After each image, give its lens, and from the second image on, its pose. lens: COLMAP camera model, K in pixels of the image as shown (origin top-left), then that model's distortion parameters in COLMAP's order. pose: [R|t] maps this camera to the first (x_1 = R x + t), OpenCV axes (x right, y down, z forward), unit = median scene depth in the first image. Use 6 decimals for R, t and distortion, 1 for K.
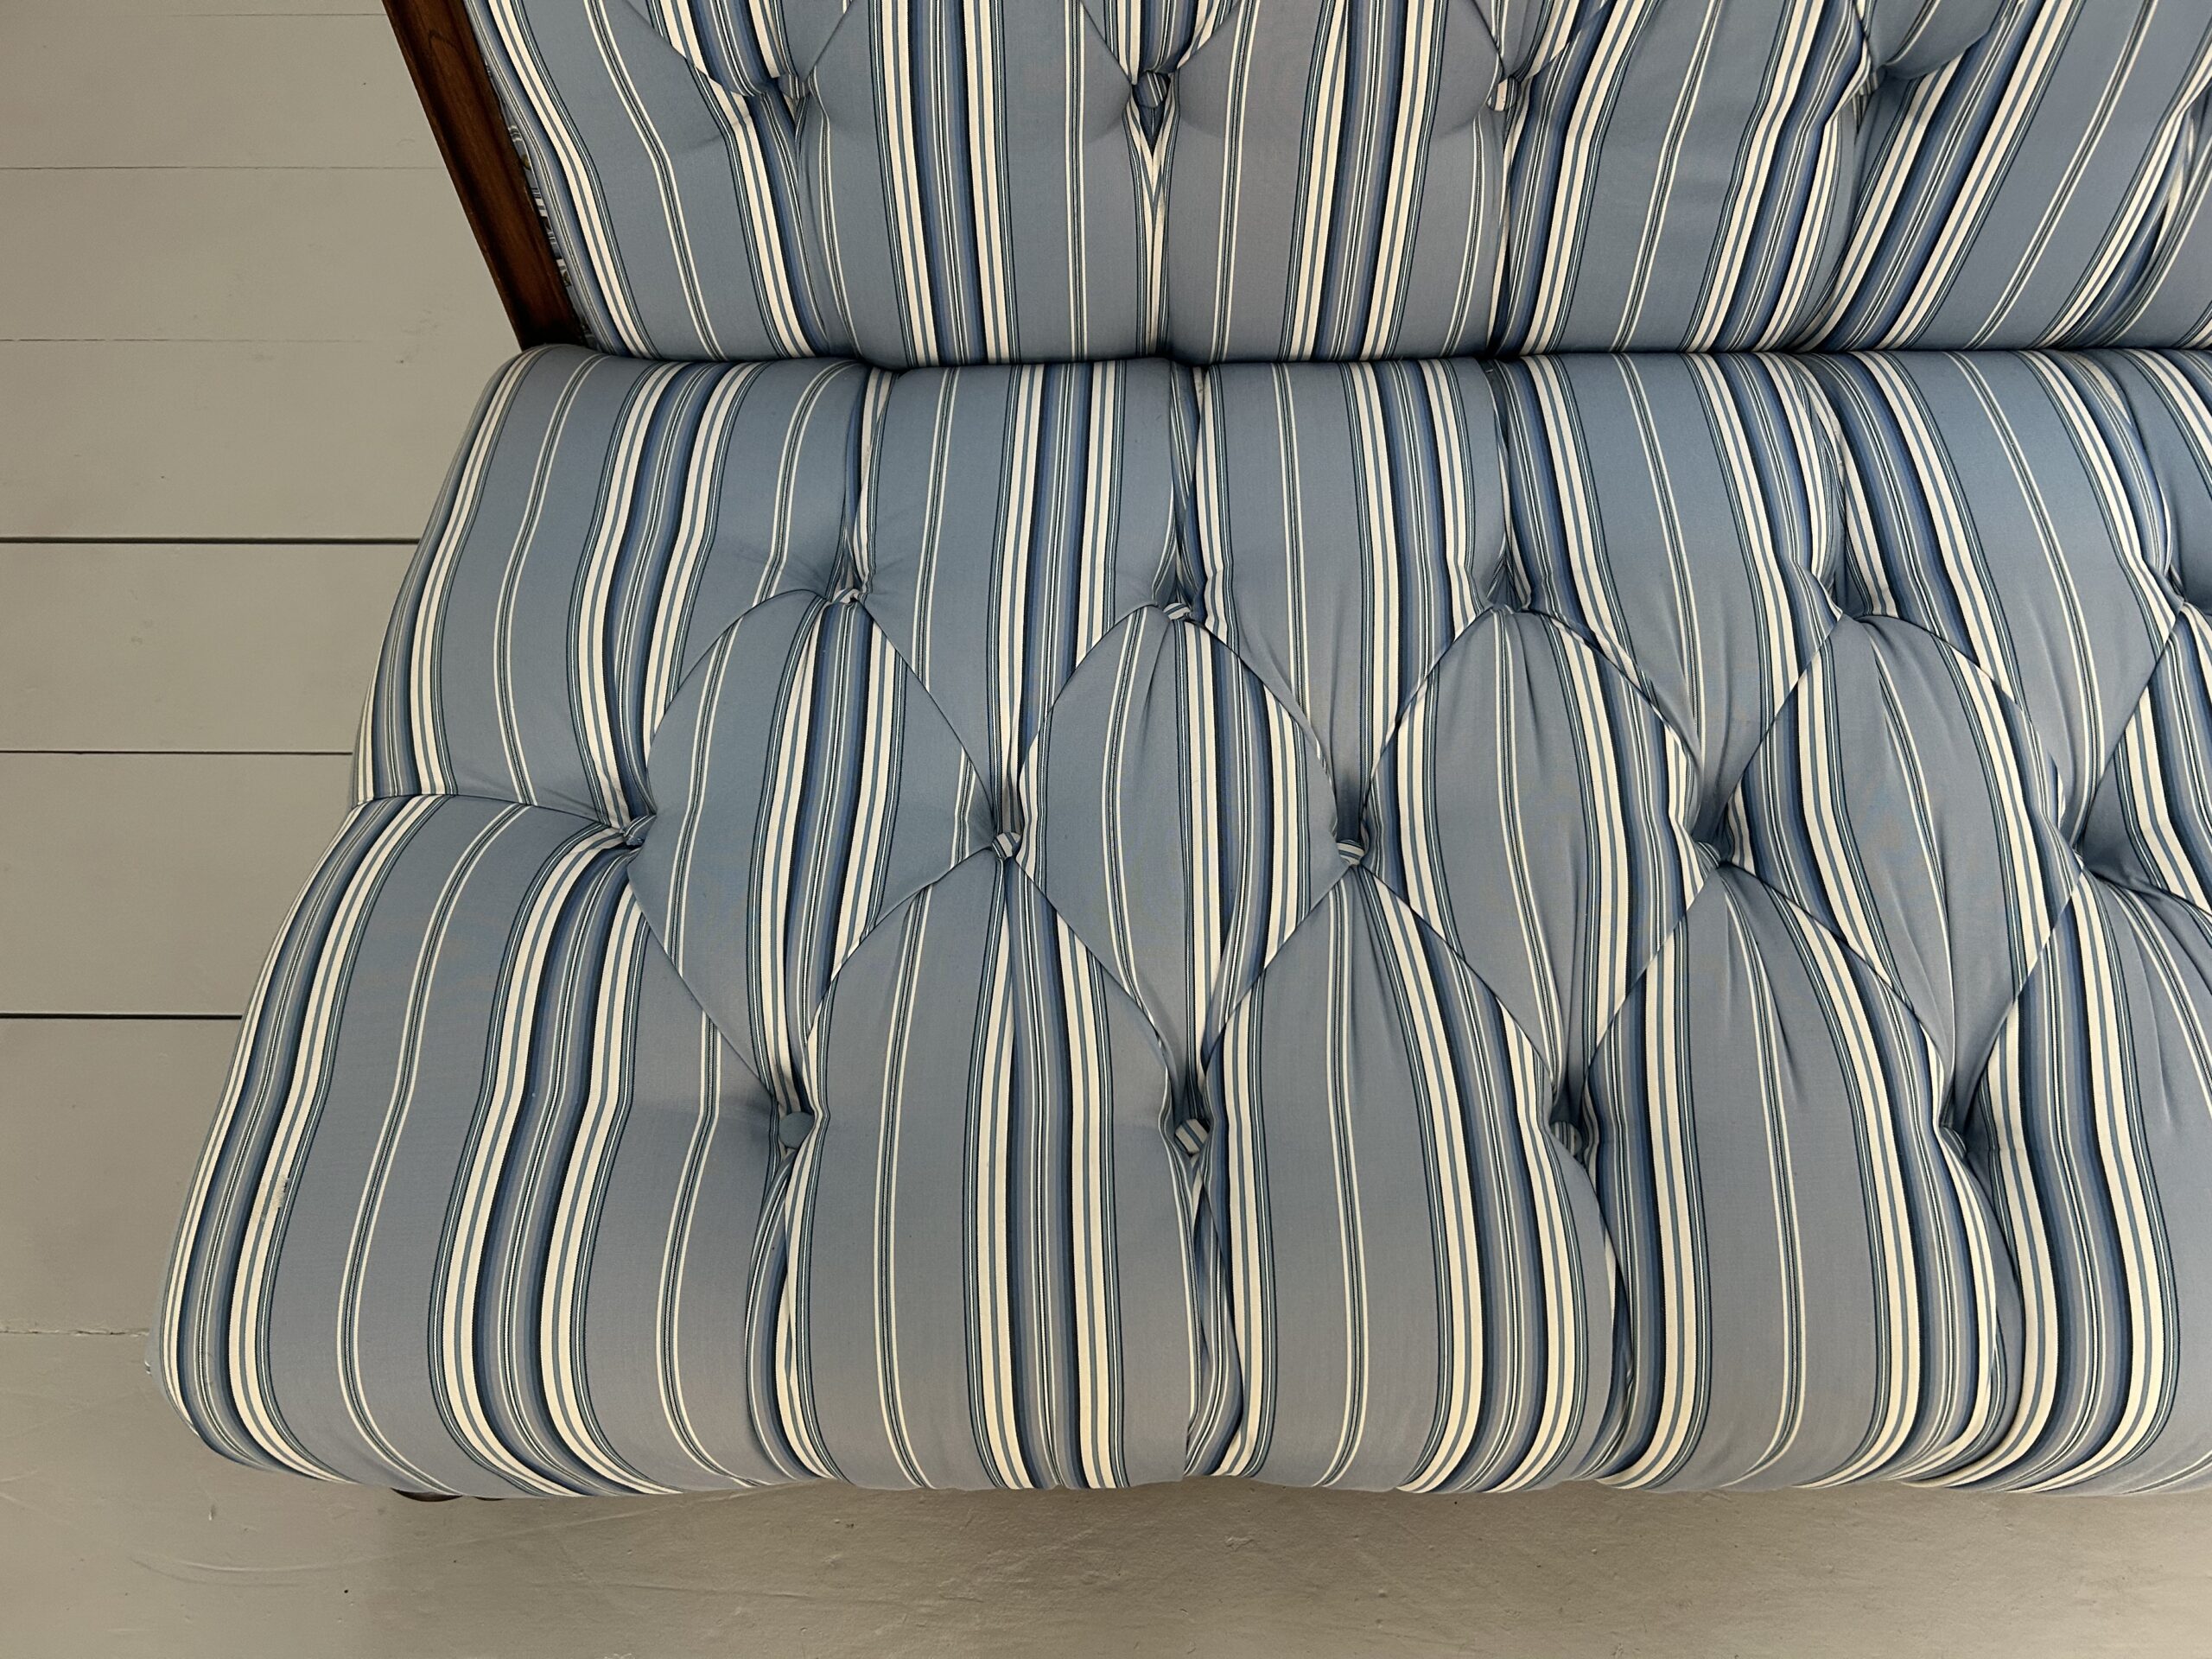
lens RADIAL K [[1674.6, 0, 1097.7], [0, 1674.6, 837.0], [0, 0, 1]] dist [0.054488, -0.062317]
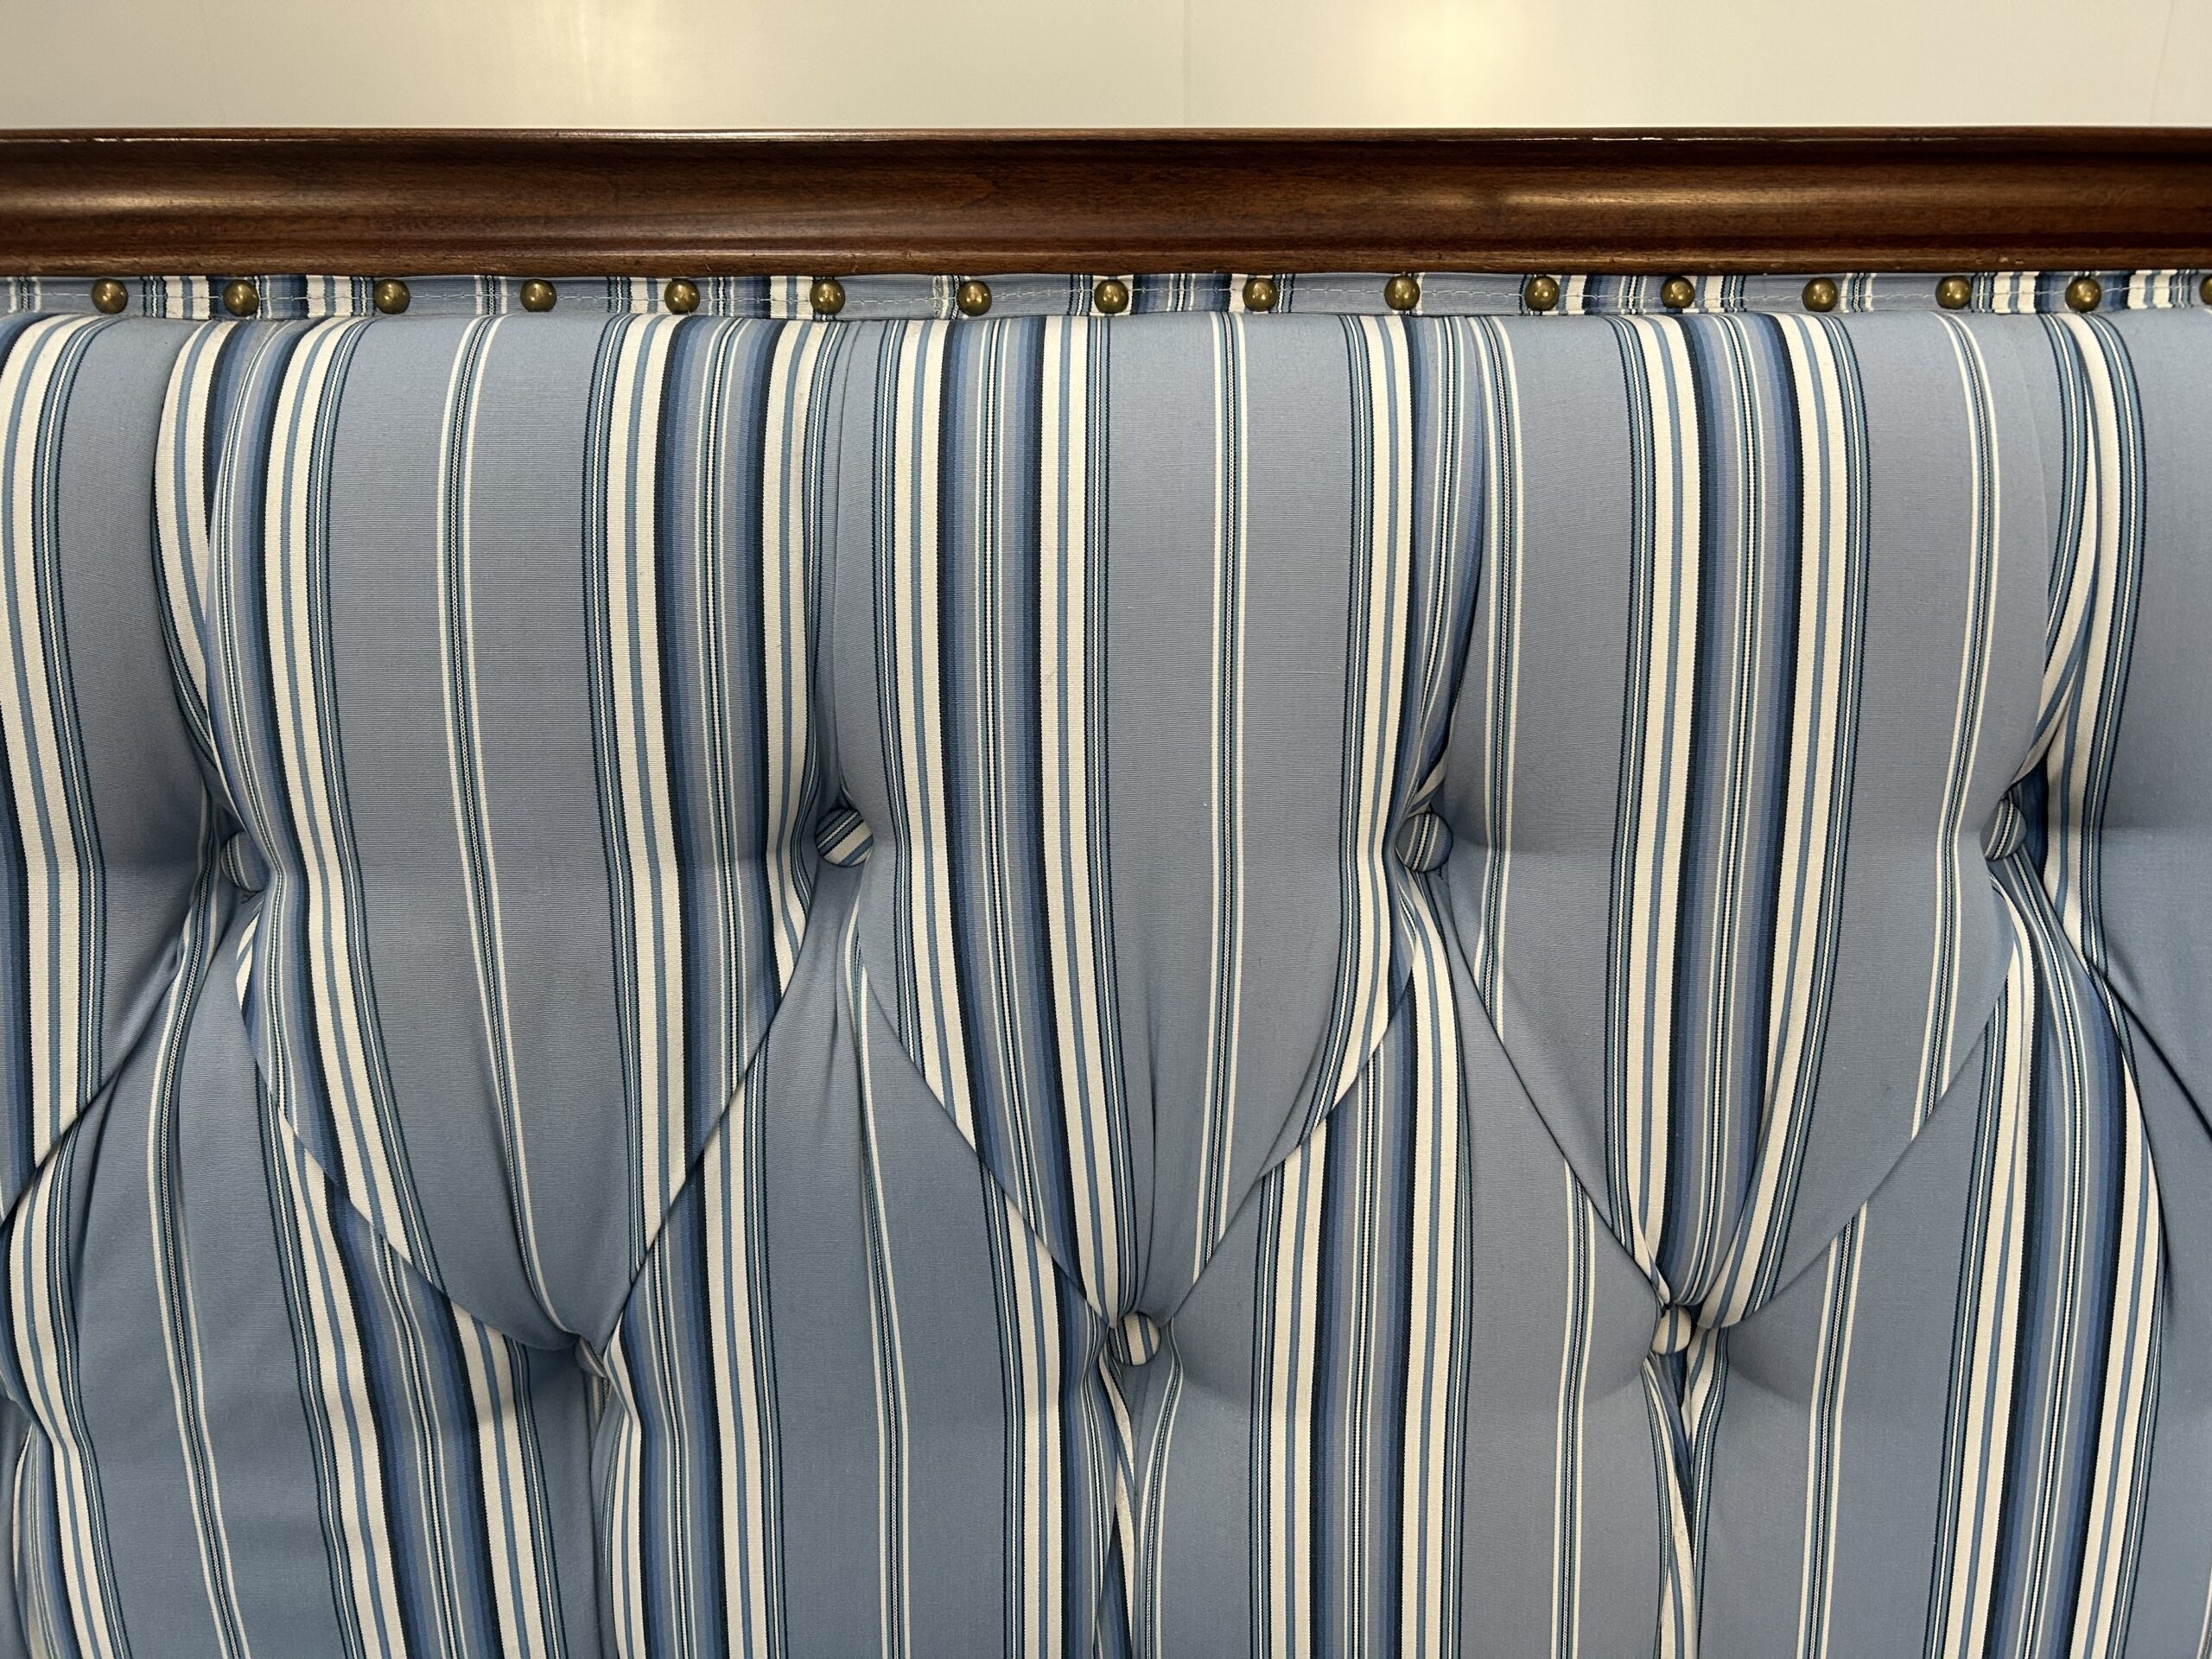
lens RADIAL K [[1663.6, 0, 1142.8], [0, 1663.6, 829.3], [0, 0, 1]] dist [0.011405, -0.000429]
pose [[0.999644, 0.007523, 0.025616, 0.633176], [0.010764, 0.764454, -0.644588, -0.191277], [-0.024432, 0.644634, 0.764101, 0.386885]]
